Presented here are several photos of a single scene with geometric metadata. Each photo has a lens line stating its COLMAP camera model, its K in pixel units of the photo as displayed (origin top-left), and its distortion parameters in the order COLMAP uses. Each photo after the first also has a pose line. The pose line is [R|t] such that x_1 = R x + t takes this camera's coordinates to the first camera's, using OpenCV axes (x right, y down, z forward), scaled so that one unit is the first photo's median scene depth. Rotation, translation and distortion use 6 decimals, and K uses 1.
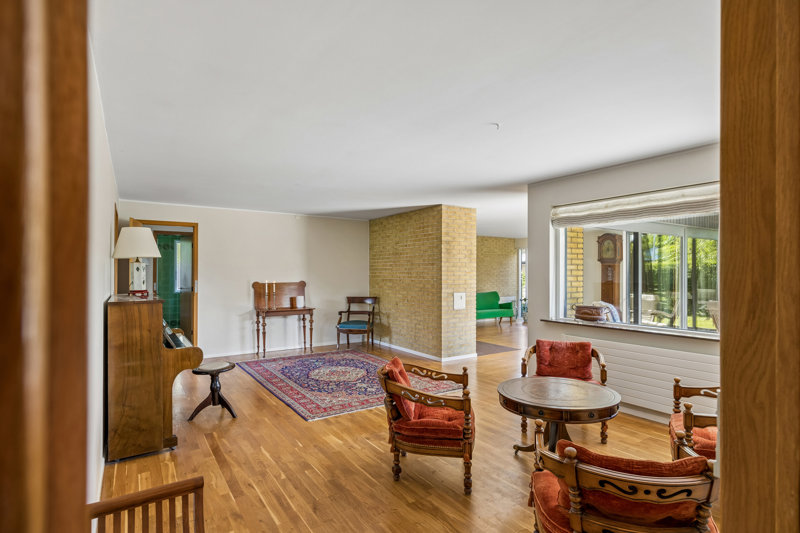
lens RADIAL K [[414.9, 0, 403.8], [0, 414.9, 275.3], [0, 0, 1]] dist [-0.002815, 0.000129]
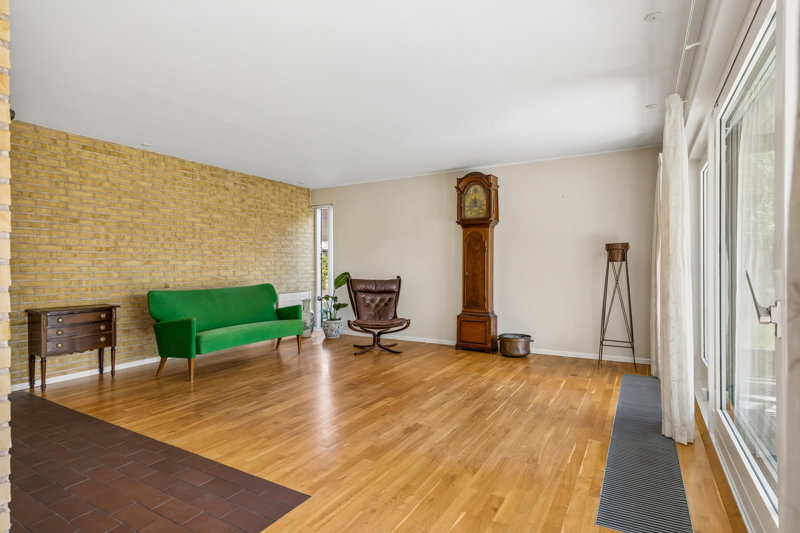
lens RADIAL K [[414.9, 0, 401.8], [0, 414.9, 269.6], [0, 0, 1]] dist [-0.002815, 0.000129]
pose [[0.898239, -0.003832, 0.439490, 0.143625], [0.001419, 0.999982, 0.005819, 0.019128], [-0.439505, -0.004603, 0.898229, 0.475194]]
